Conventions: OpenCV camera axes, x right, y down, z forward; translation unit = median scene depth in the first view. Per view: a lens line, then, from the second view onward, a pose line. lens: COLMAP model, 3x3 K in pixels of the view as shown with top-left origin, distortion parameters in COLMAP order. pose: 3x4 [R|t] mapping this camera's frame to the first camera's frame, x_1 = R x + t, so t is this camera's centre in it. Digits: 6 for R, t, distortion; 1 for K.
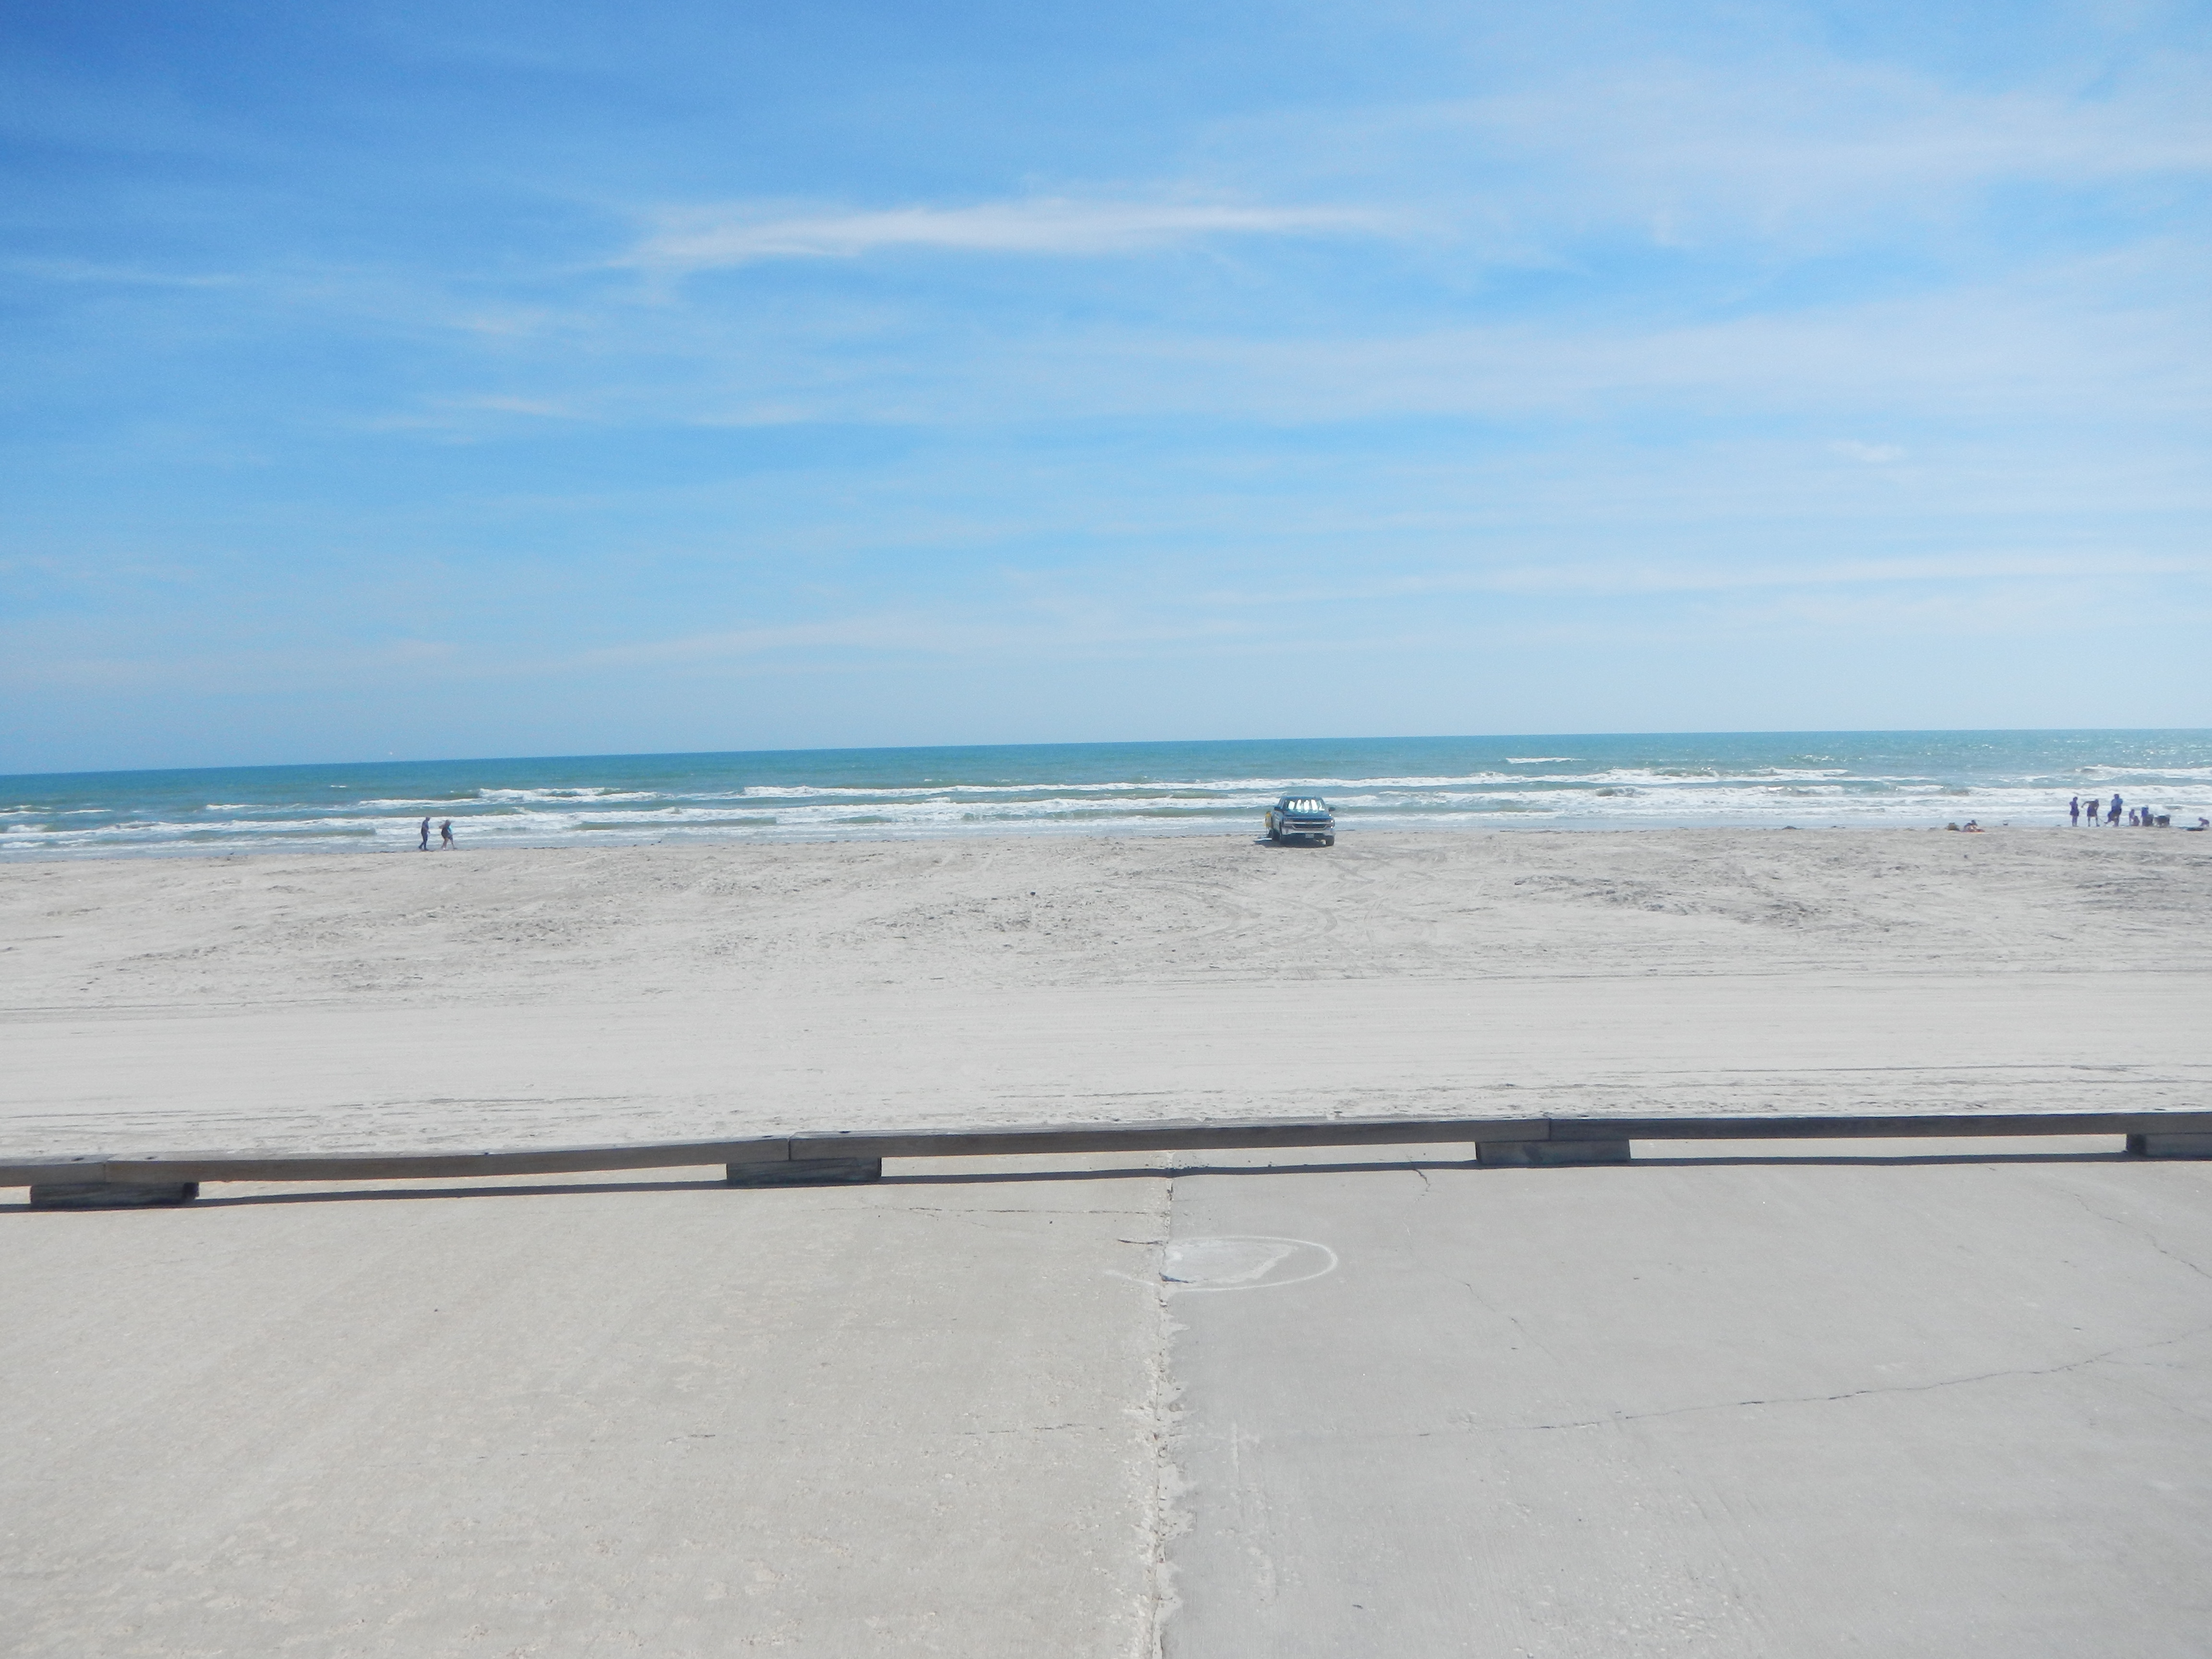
lens RADIAL K [[1785.3, 0, 1108.1], [0, 1785.3, 845.0], [0, 0, 1]] dist [-0.058704, -0.012356]
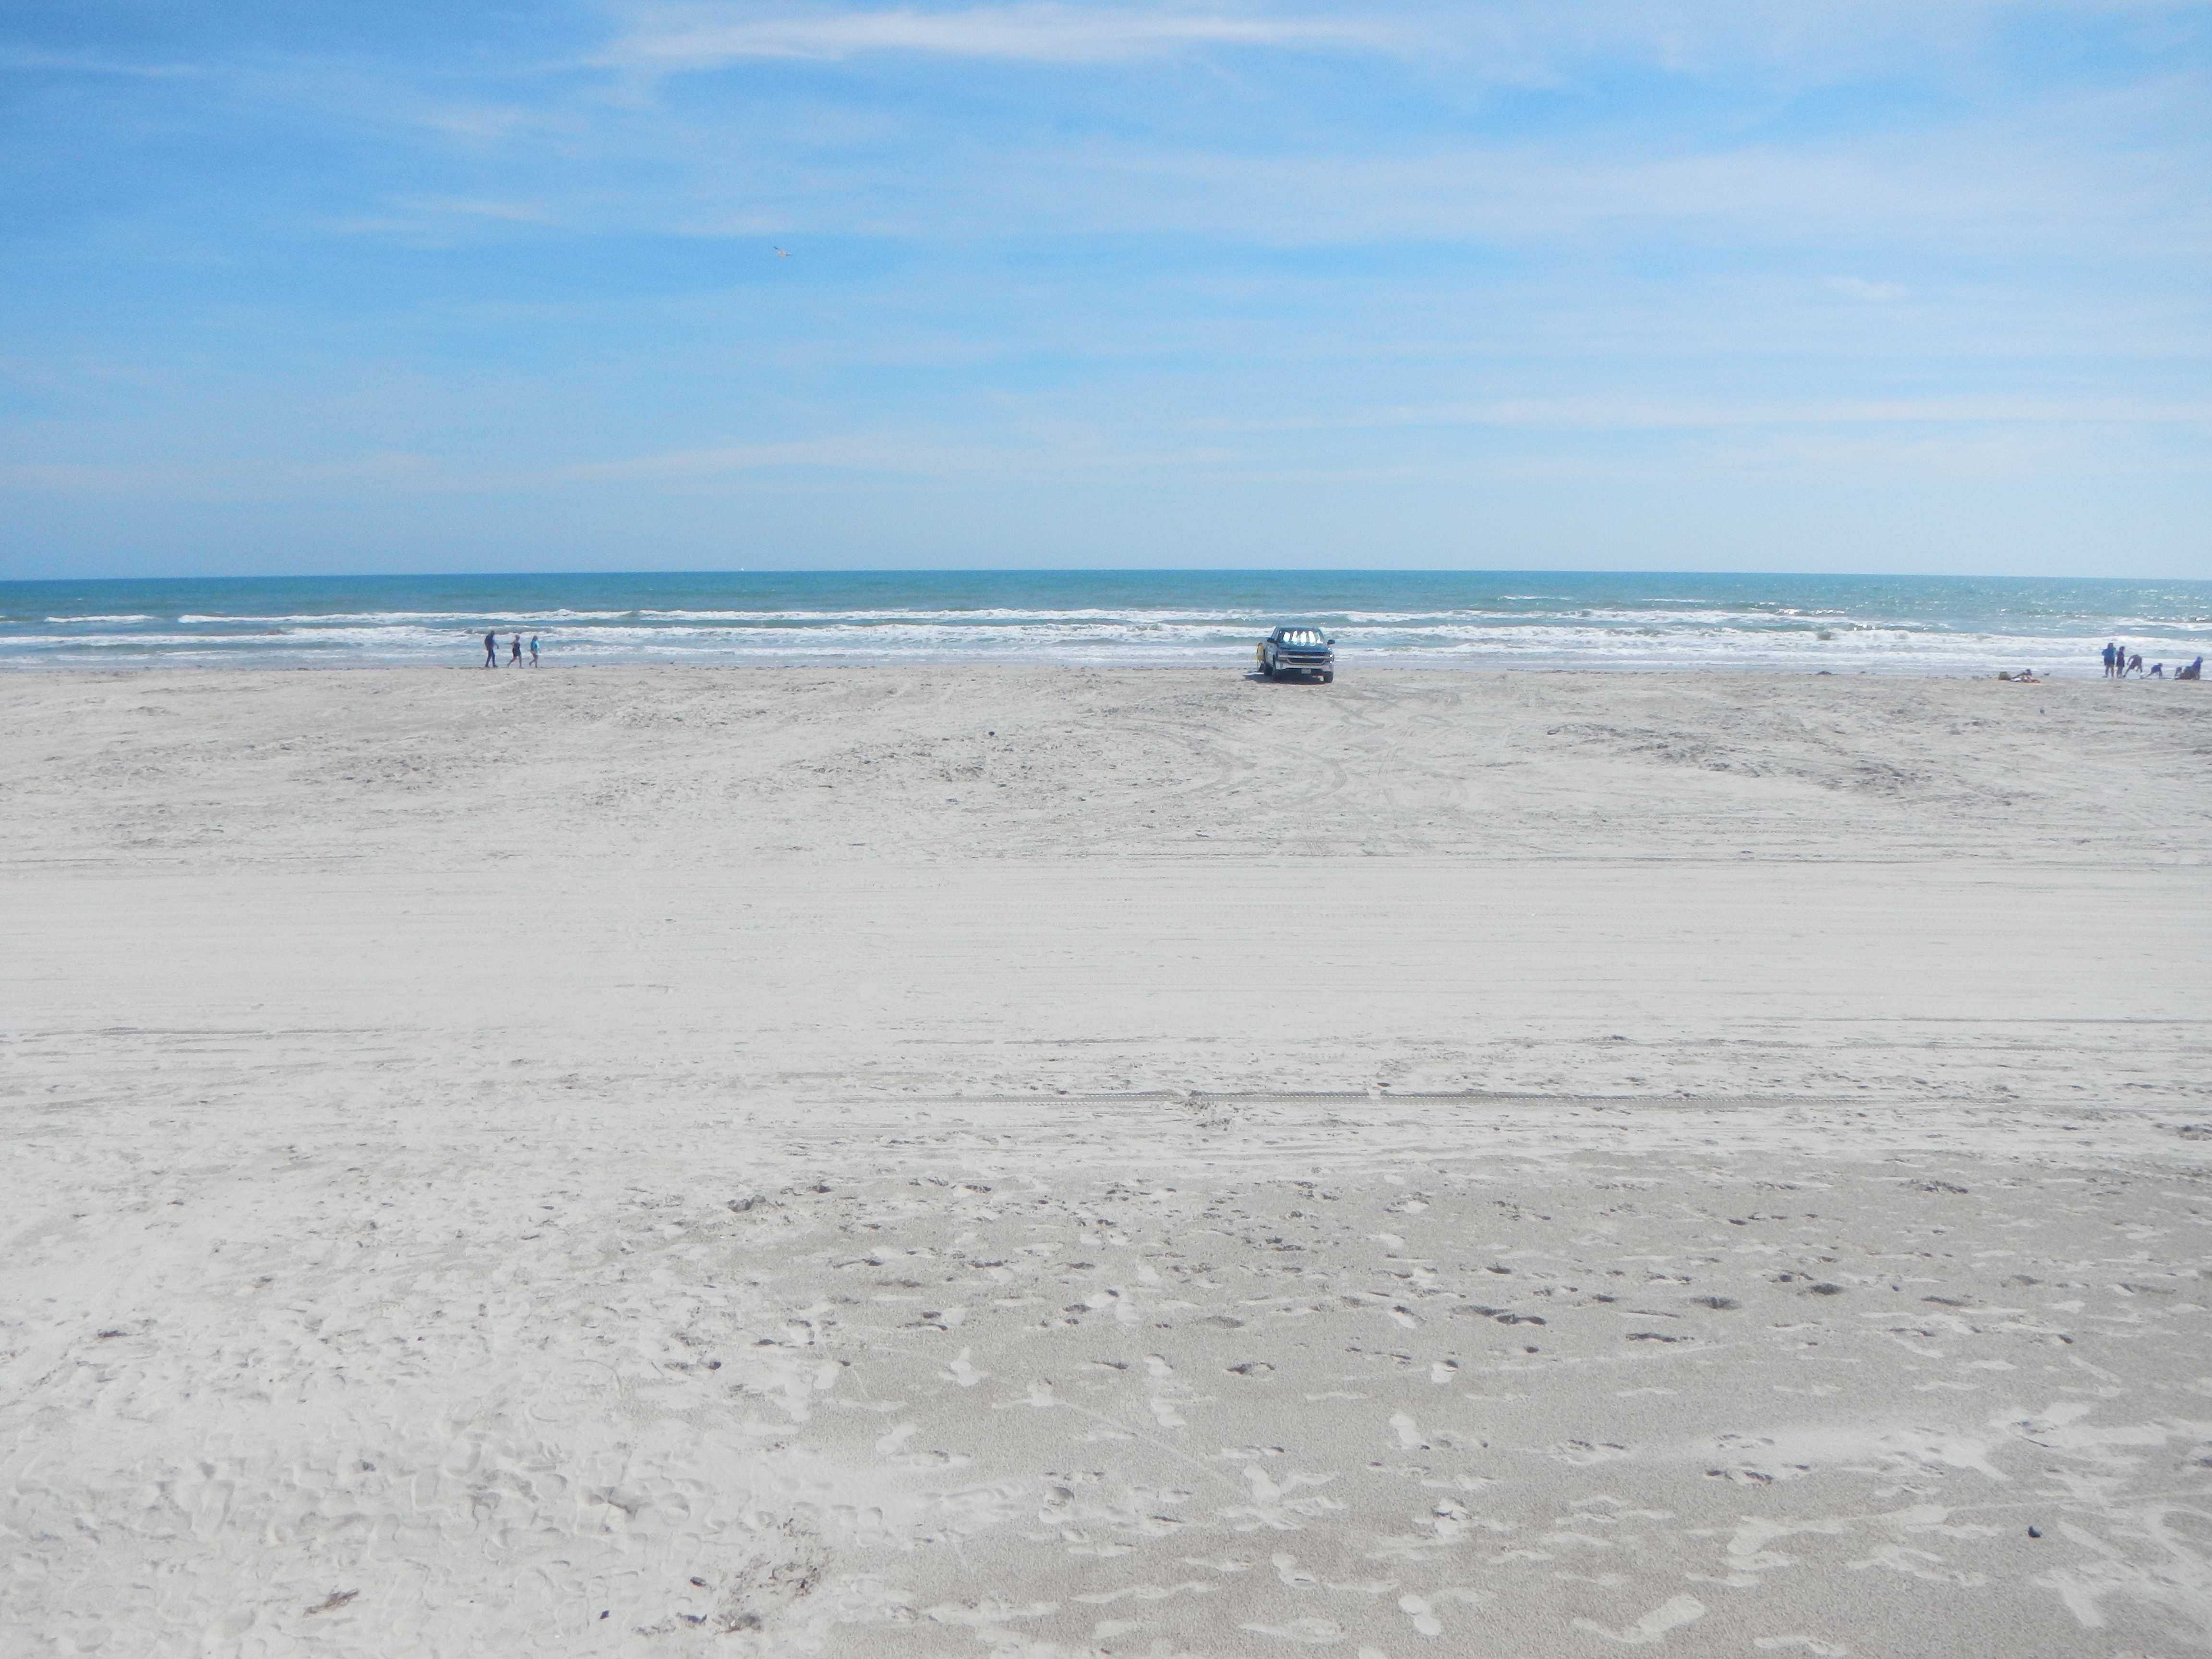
lens RADIAL K [[1785.3, 0, 1104.3], [0, 1785.3, 766.1], [0, 0, 1]] dist [-0.058704, -0.012356]
pose [[0.999769, 0.019604, 0.008783, 0.005750], [-0.020037, 0.998435, 0.052206, -0.003504], [-0.007746, -0.052370, 0.998598, 0.150321]]
